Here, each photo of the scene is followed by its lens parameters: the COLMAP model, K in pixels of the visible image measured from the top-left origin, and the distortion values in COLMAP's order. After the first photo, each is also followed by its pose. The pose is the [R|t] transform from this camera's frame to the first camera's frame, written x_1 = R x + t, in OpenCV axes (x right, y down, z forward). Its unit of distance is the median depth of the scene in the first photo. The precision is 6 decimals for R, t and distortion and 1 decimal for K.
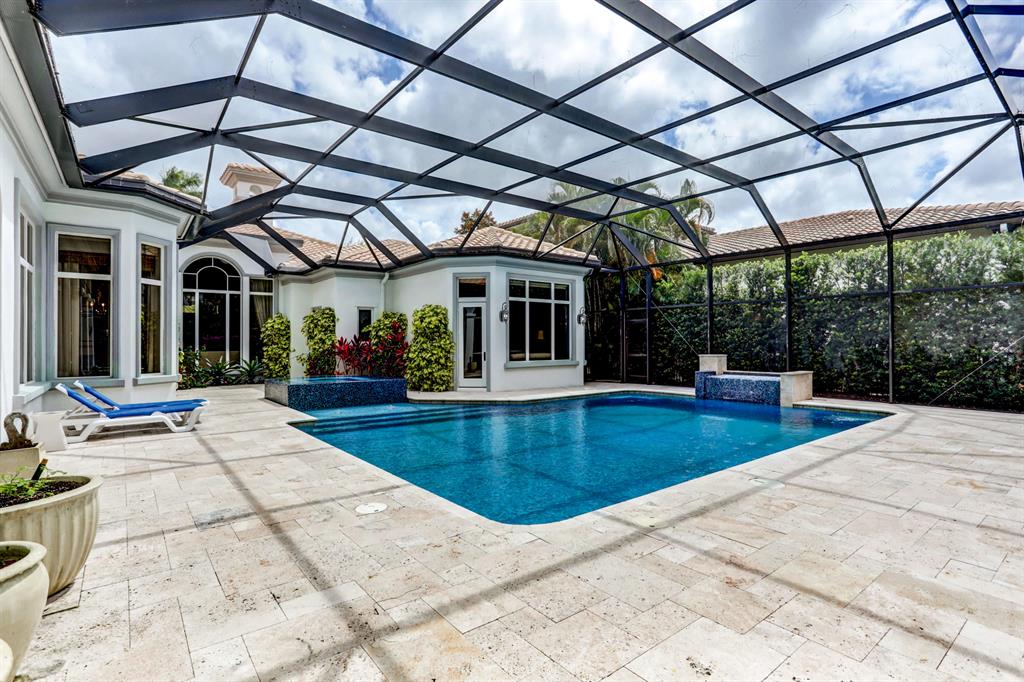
lens RADIAL K [[507.8, 0, 512.0], [0, 507.8, 341.0], [0, 0, 1]] dist [0.000725, 0.000059]
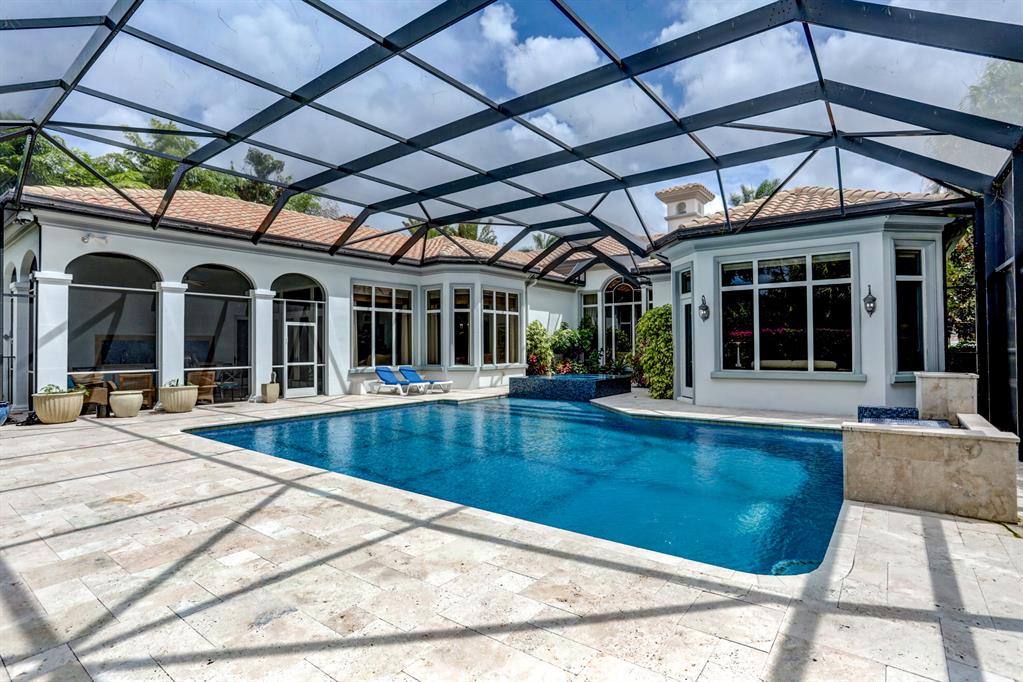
lens RADIAL K [[494.8, 0, 511.5], [0, 494.8, 341.0], [0, 0, 1]] dist [-0.001183, -0.000124]
pose [[0.261744, -0.004592, -0.965126, 0.637531], [0.008742, 0.999959, -0.002387, -0.004365], [0.965098, -0.007812, 0.261773, 0.481866]]
